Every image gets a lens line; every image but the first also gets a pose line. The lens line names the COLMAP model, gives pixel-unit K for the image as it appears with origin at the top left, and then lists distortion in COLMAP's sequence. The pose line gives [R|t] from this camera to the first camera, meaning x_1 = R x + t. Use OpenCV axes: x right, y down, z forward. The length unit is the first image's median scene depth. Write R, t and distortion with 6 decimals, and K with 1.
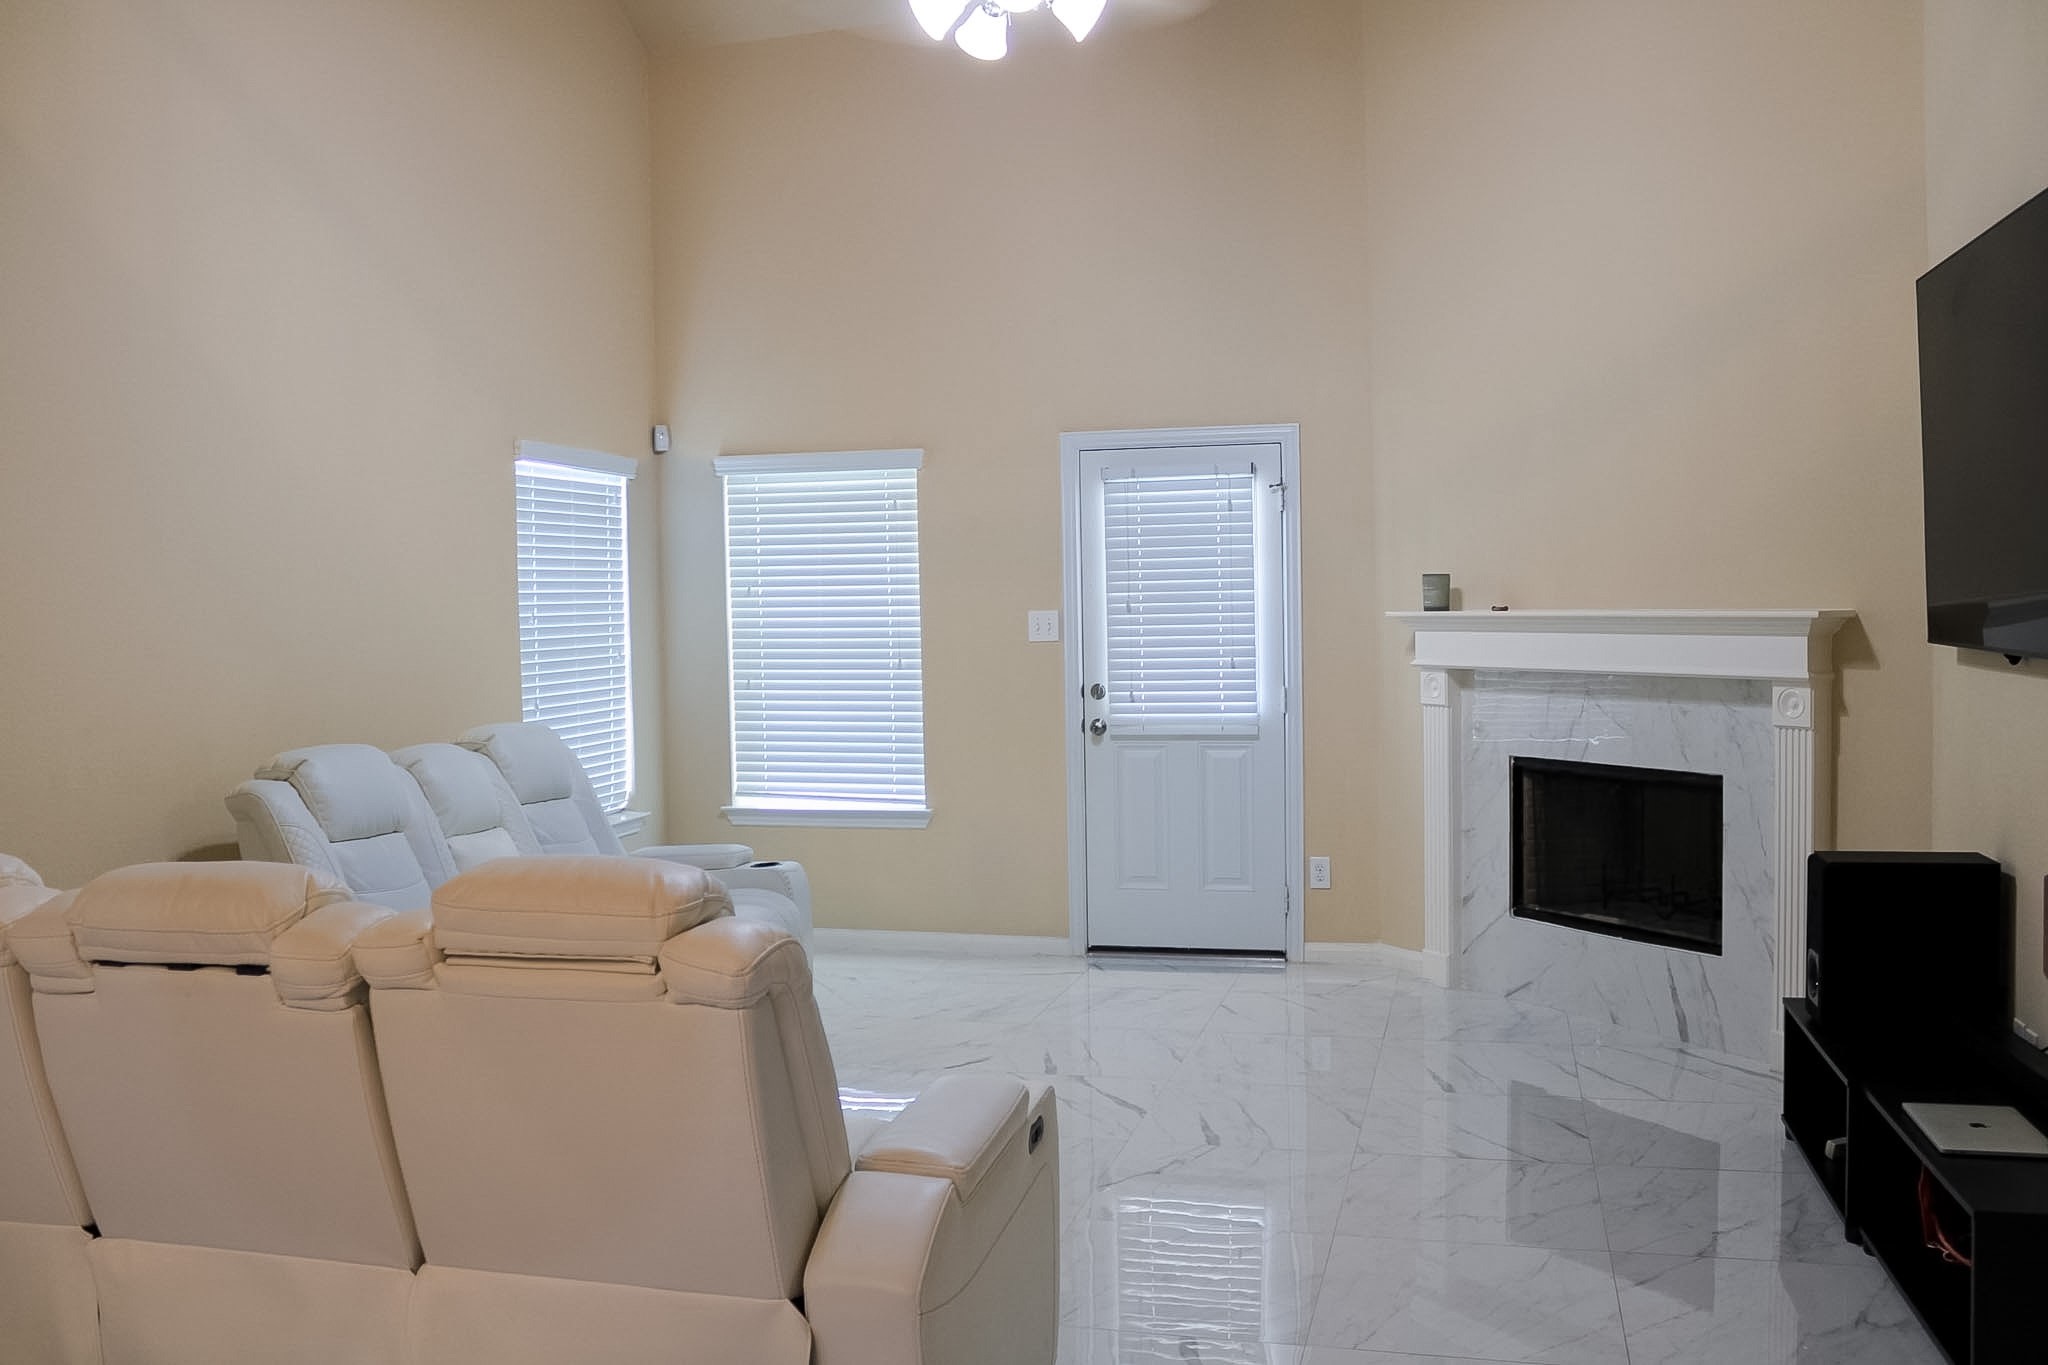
lens RADIAL K [[1687.1, 0, 1024.1], [0, 1687.1, 672.7], [0, 0, 1]] dist [-0.151786, 0.122193]
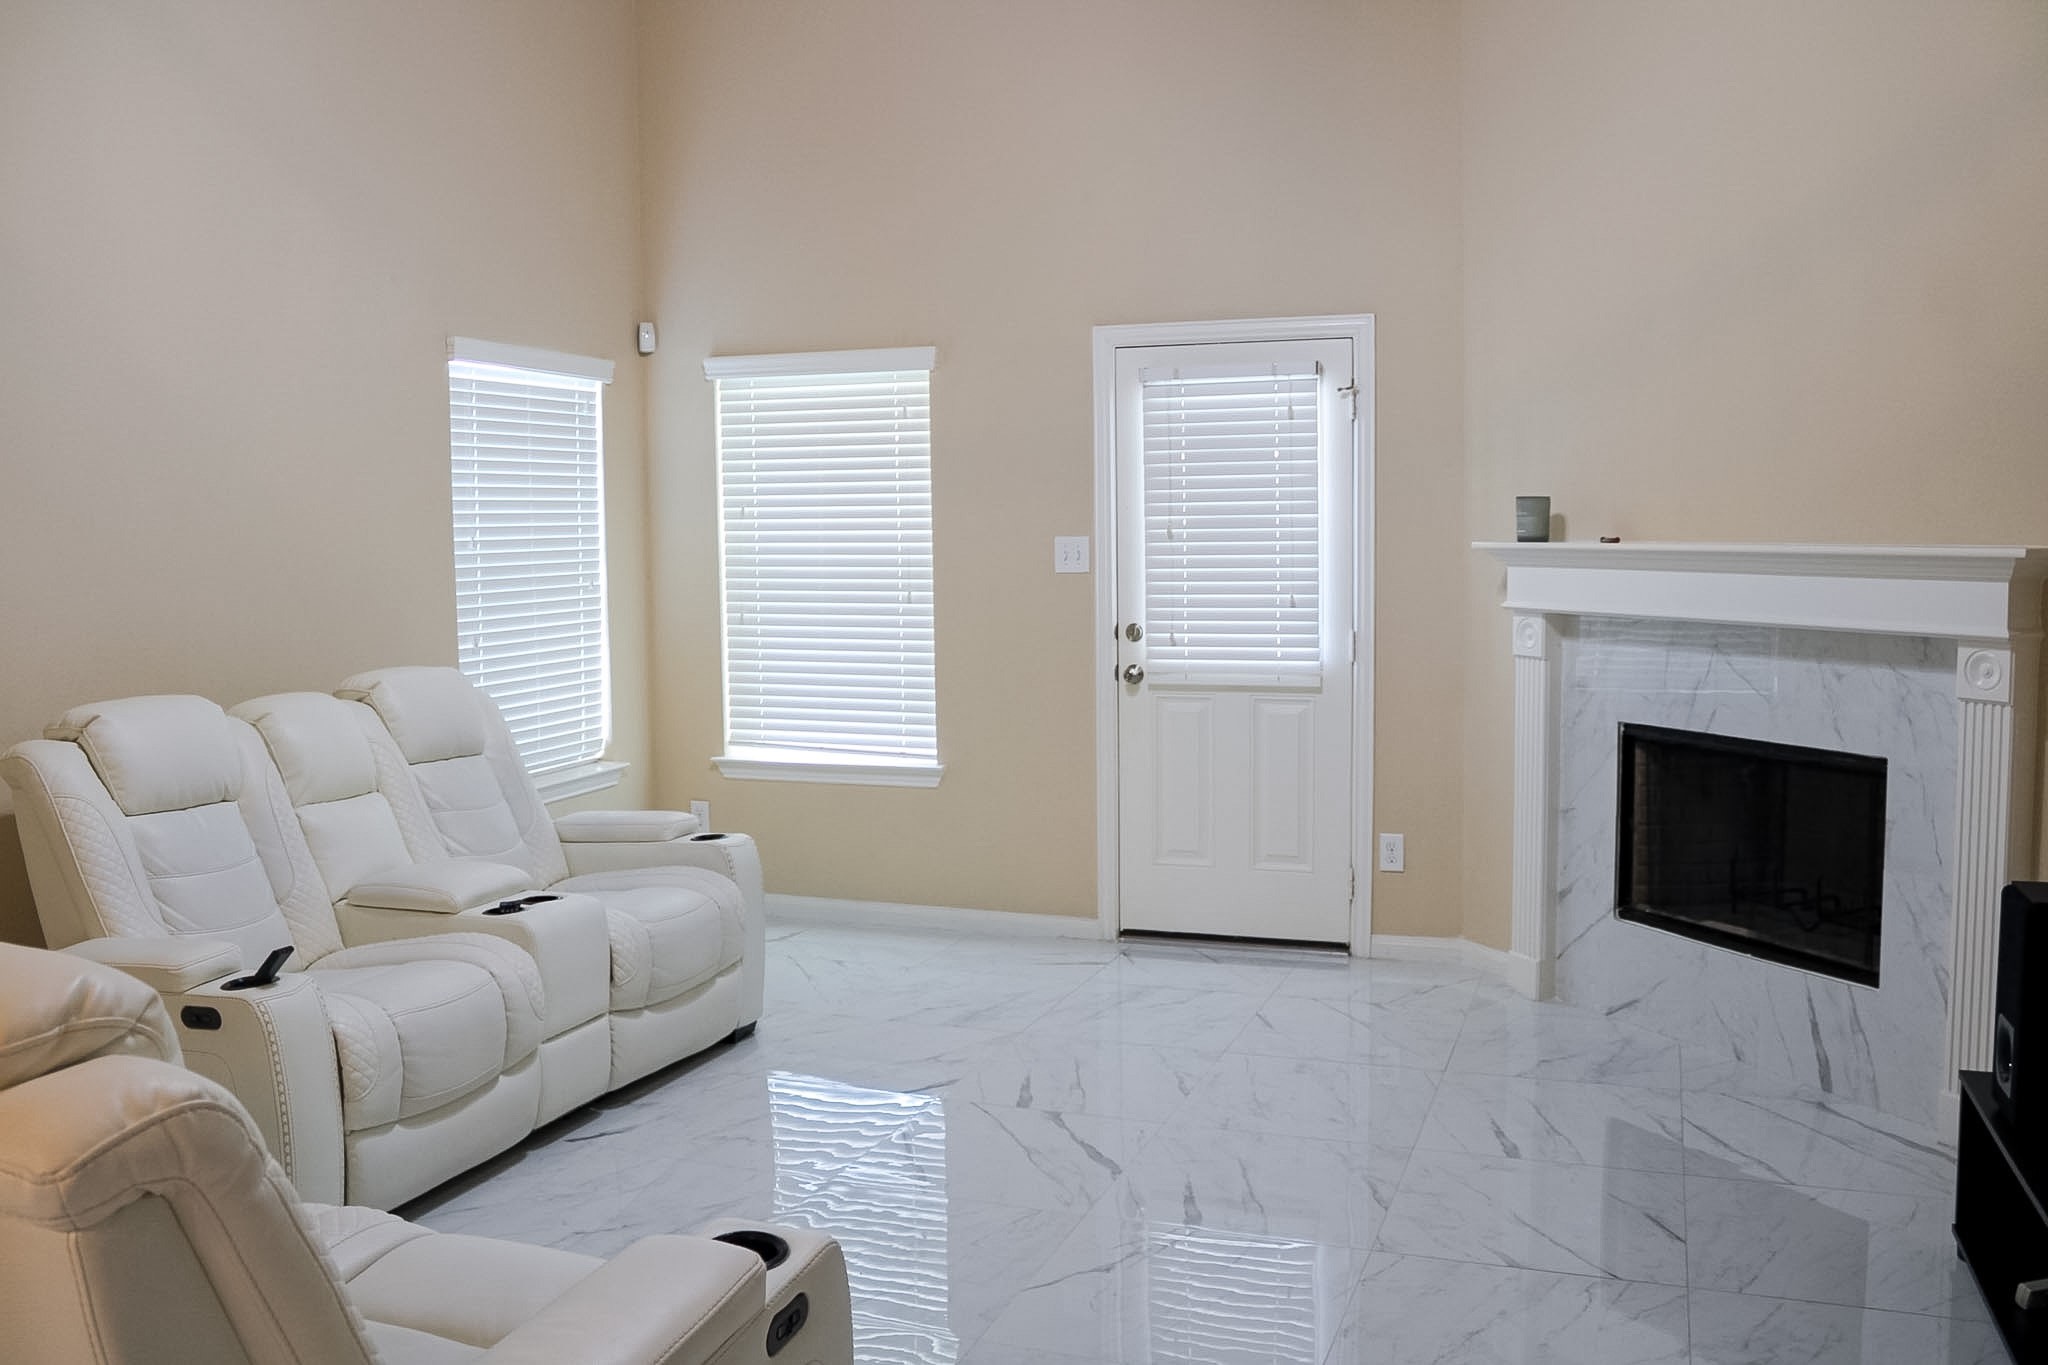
lens RADIAL K [[1687.1, 0, 1024.1], [0, 1687.1, 672.7], [0, 0, 1]] dist [-0.151786, 0.122193]
pose [[0.995796, 0.014100, -0.090503, 0.069304], [-0.009947, 0.998884, 0.046173, -0.007686], [0.091054, -0.045078, 0.994825, 0.157286]]
